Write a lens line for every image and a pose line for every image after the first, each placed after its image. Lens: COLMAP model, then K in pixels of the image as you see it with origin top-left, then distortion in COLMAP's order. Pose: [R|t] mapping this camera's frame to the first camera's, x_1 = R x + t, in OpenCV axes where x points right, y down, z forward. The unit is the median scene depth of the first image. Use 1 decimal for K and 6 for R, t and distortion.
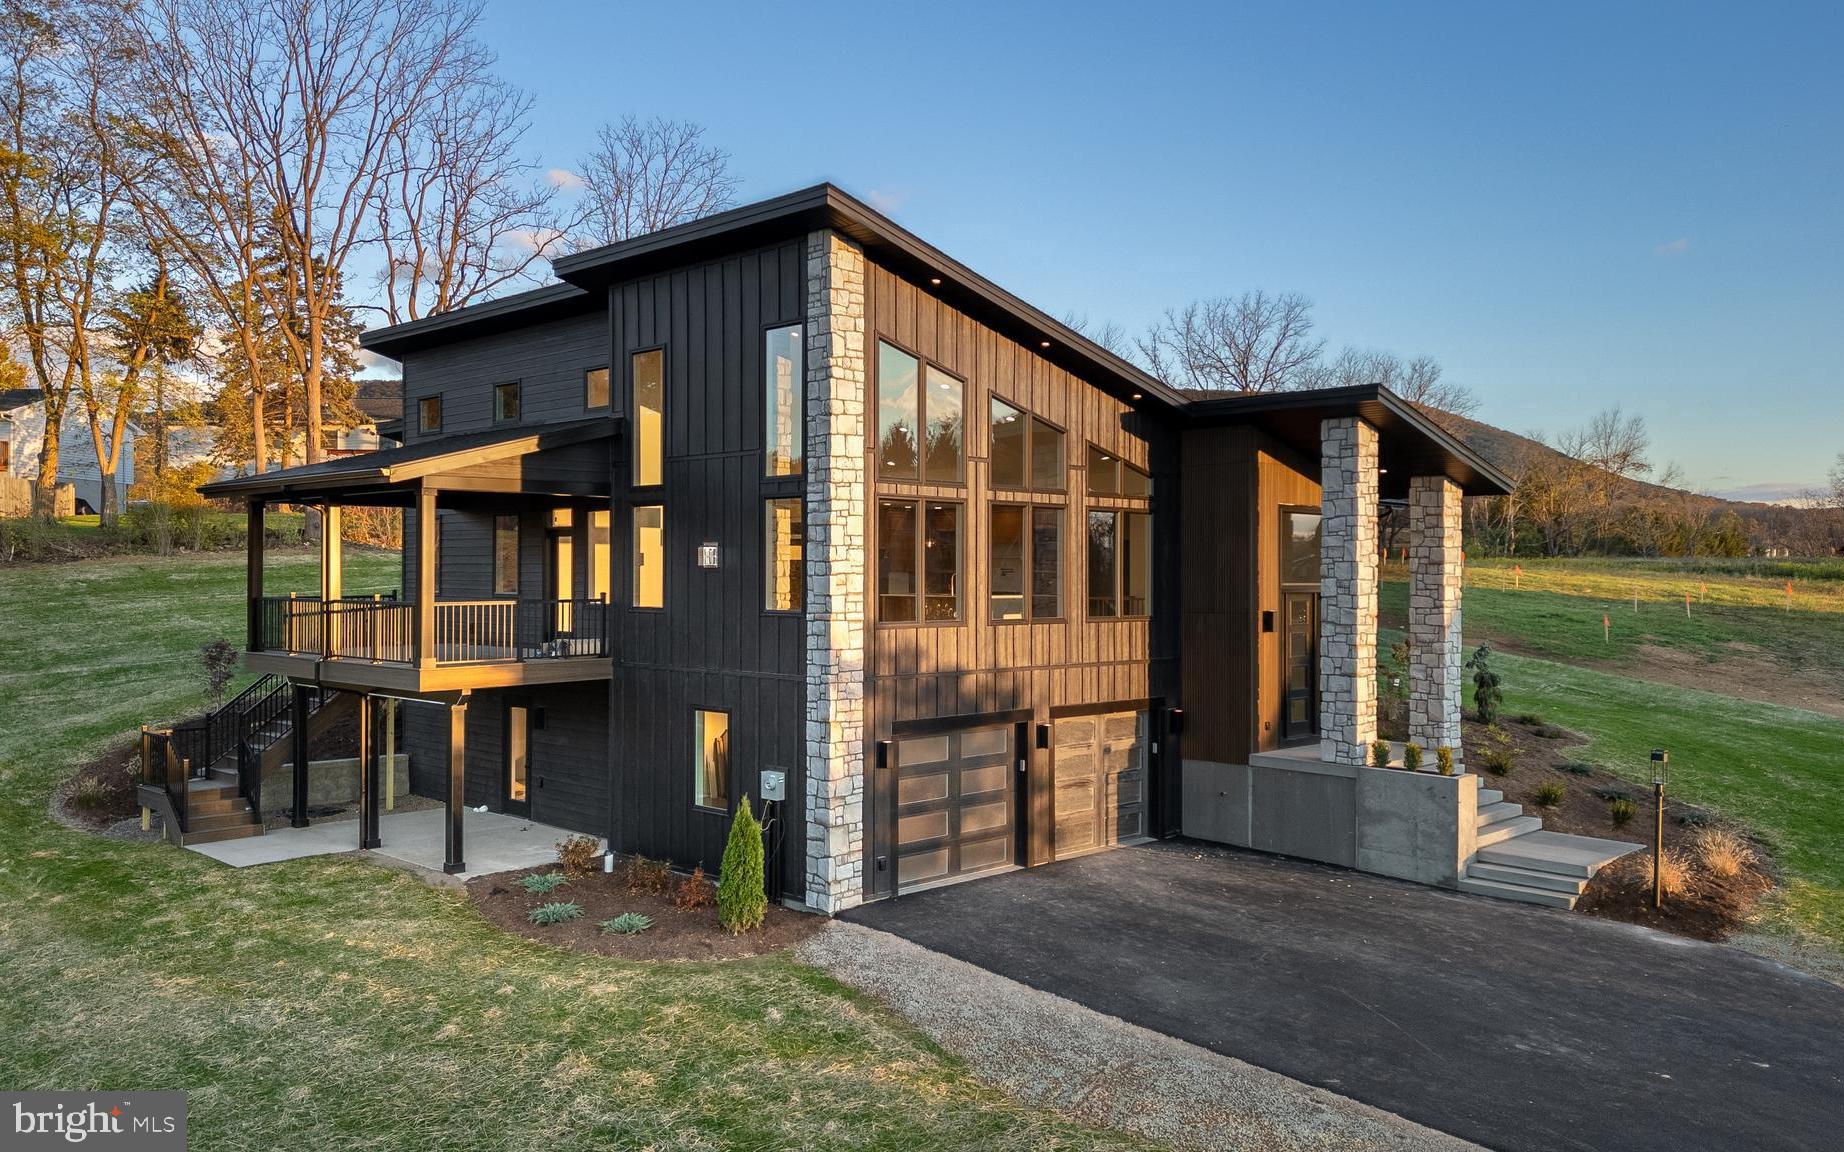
lens RADIAL K [[1429.1, 0, 903.4], [0, 1429.1, 576.2], [0, 0, 1]] dist [0.099176, -0.099403]
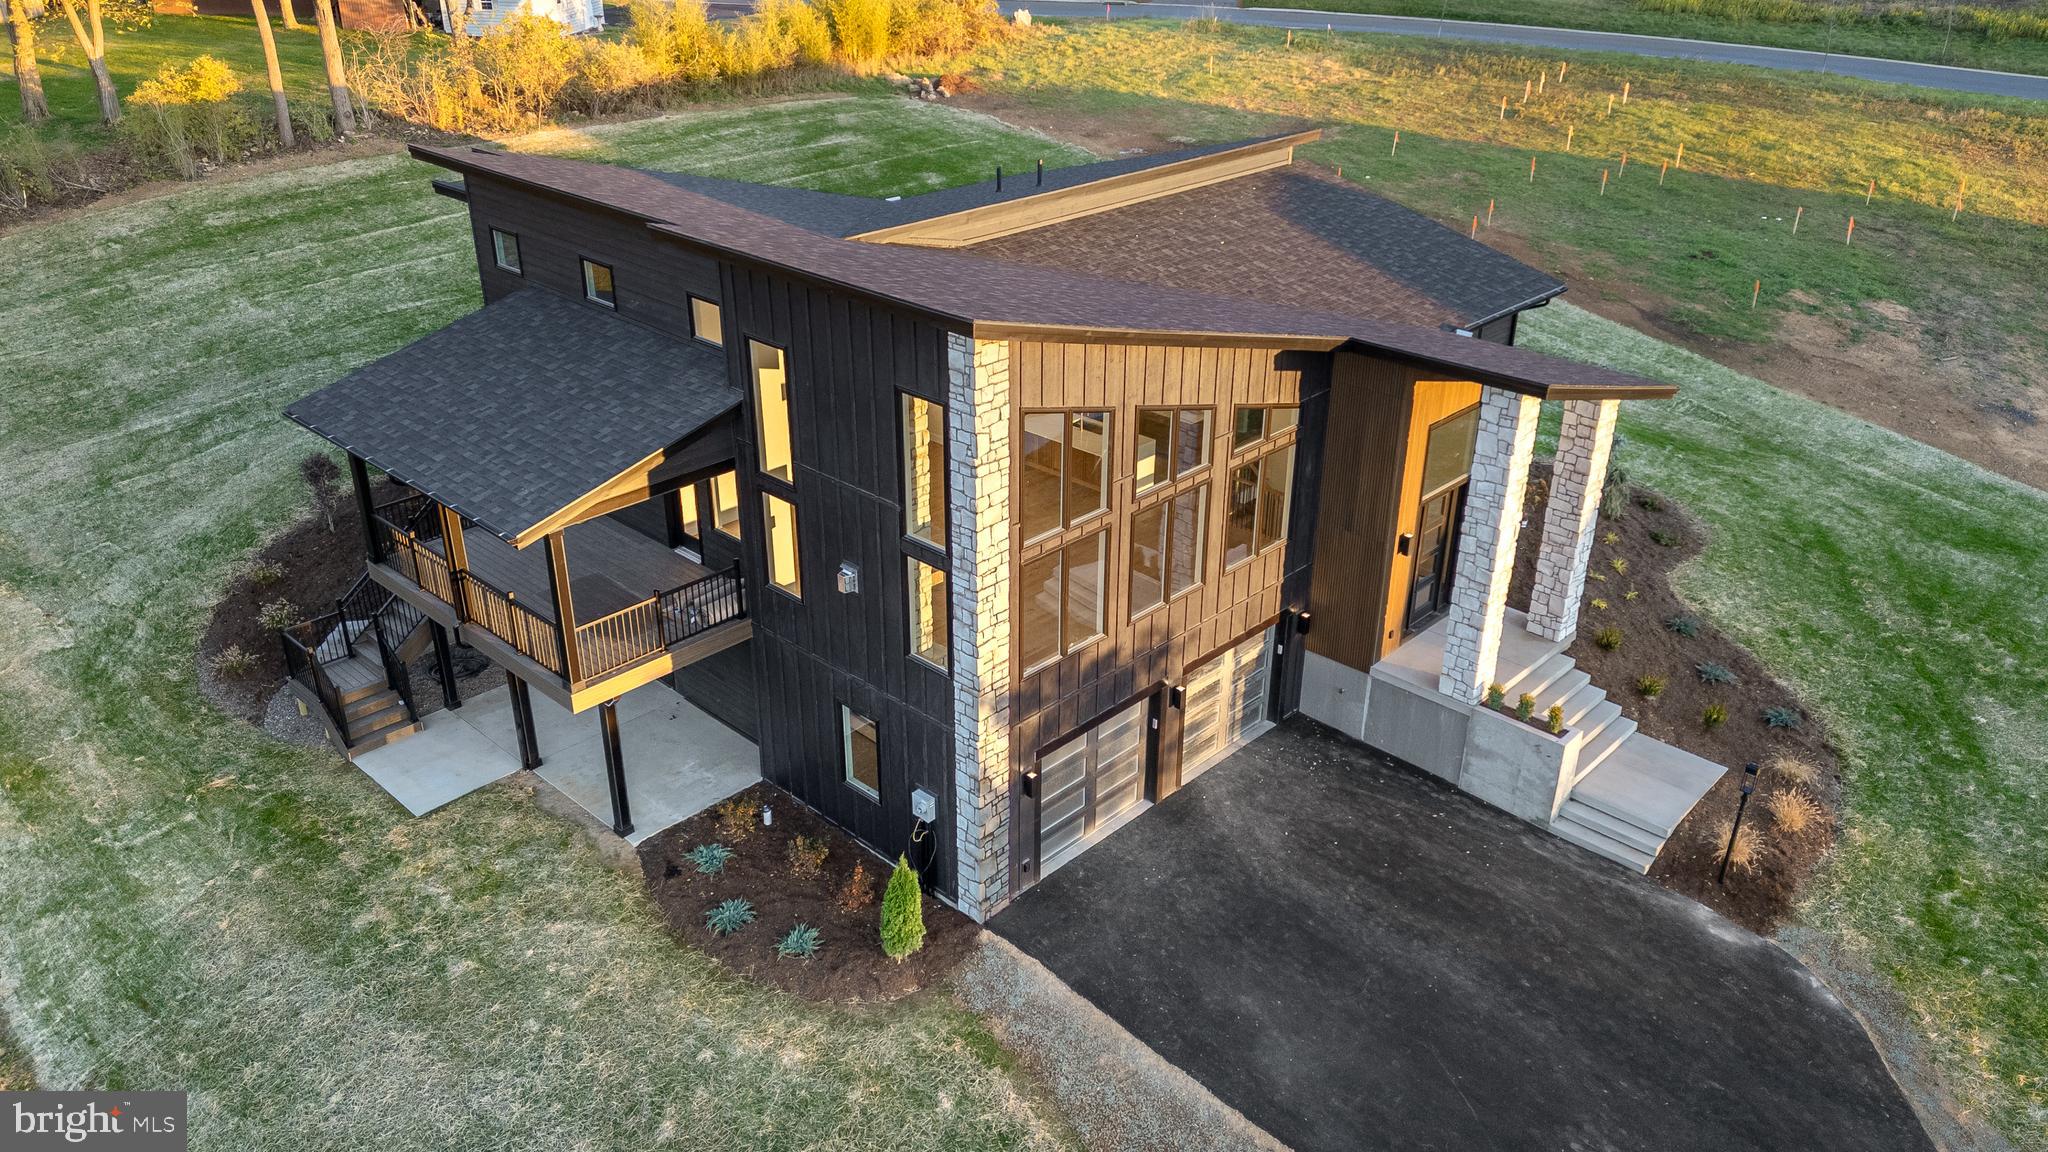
lens RADIAL K [[1504.5, 0, 1026.6], [0, 1504.5, 554.4], [0, 0, 1]] dist [0.106650, -0.114480]
pose [[0.999643, -0.008830, 0.025225, -0.034780], [-0.003214, 0.897265, 0.441481, -0.434227], [-0.026532, -0.441404, 0.896916, 0.064258]]
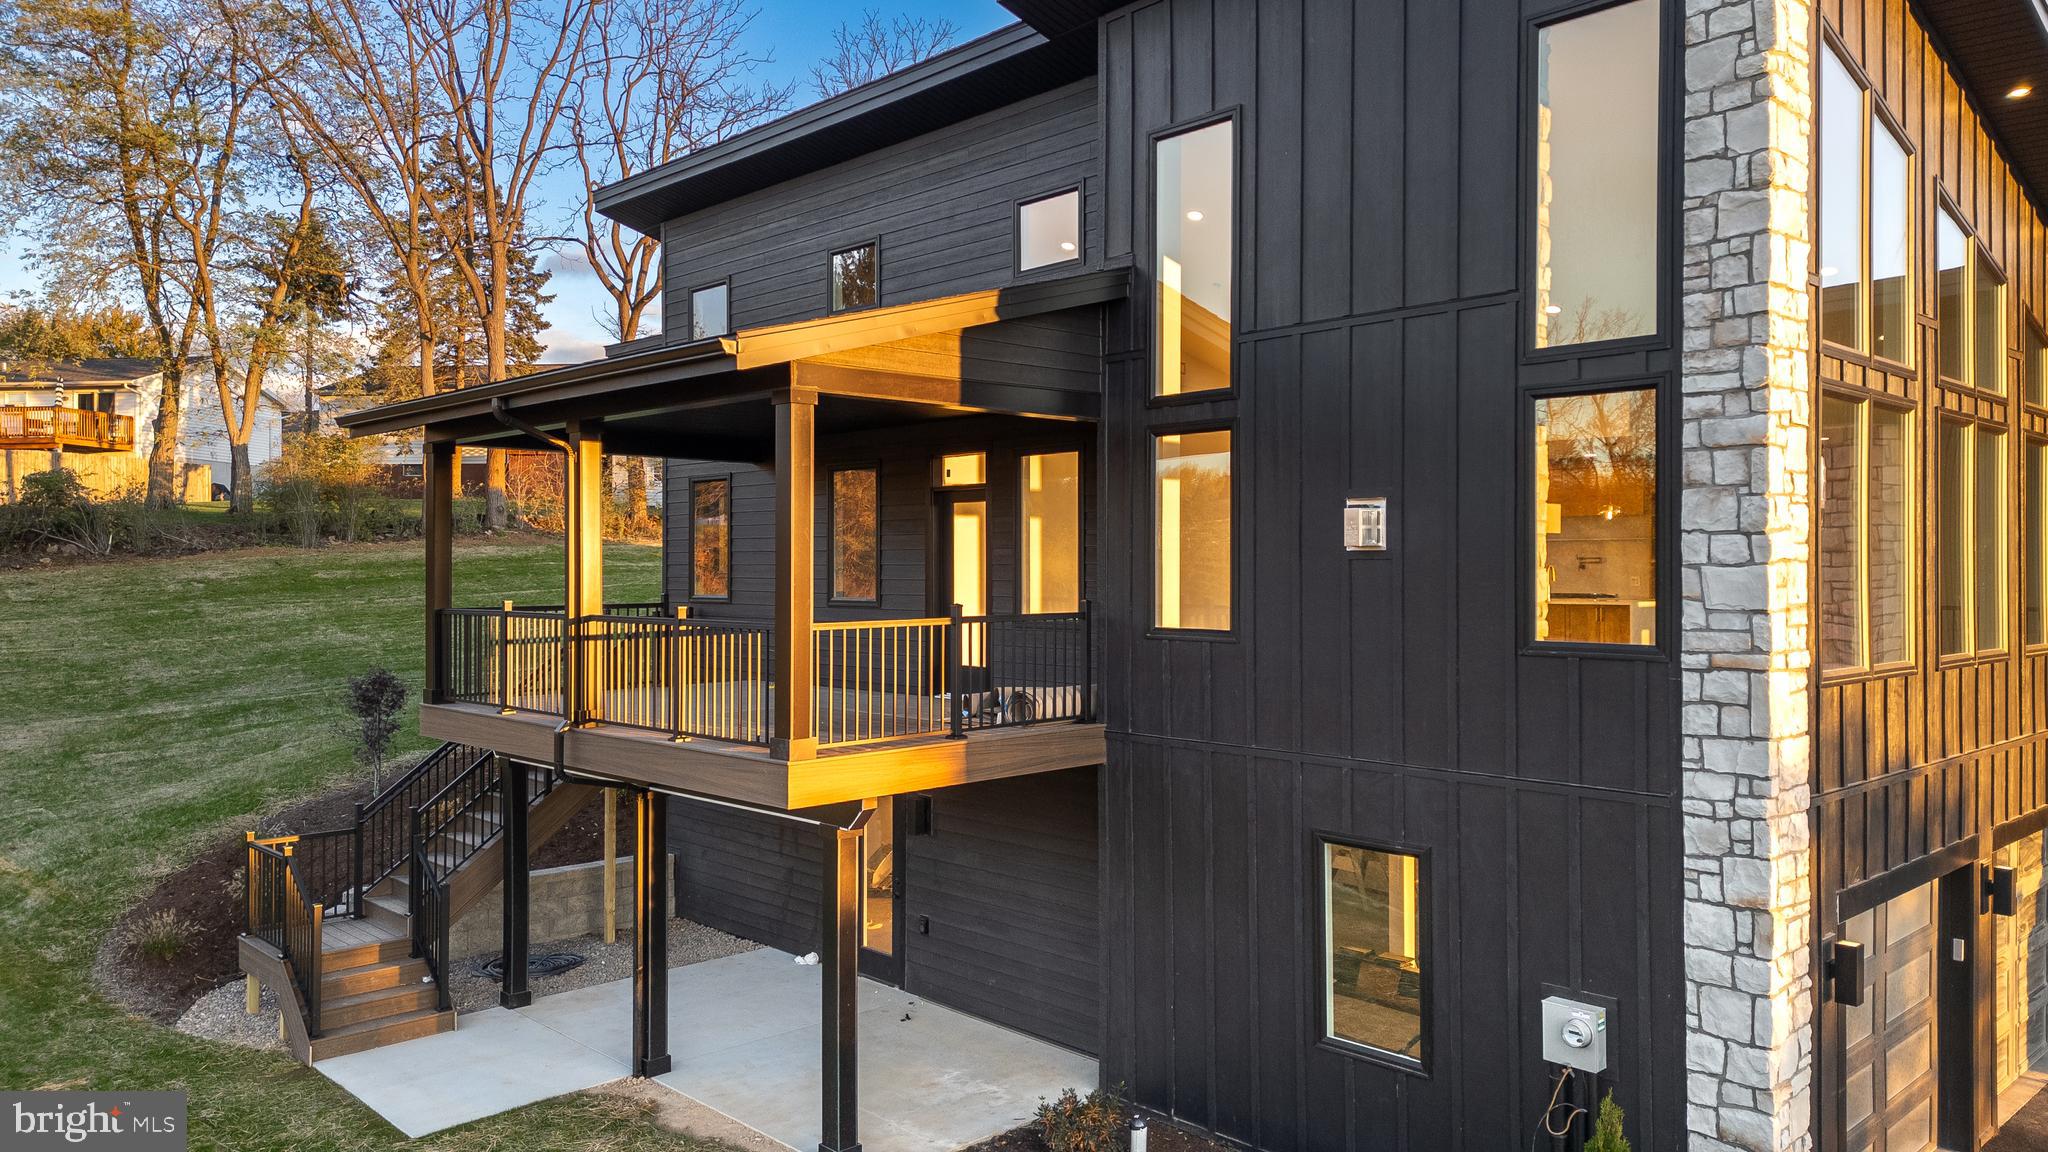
lens RADIAL K [[1432.0, 0, 1024.0], [0, 1432.0, 576.0], [0, 0, 1]] dist [0.099007, -0.099662]
pose [[0.999727, -0.002335, -0.023268, -0.212459], [0.002372, 0.999996, 0.001555, 0.001367], [0.023264, -0.001610, 0.999728, 0.453974]]
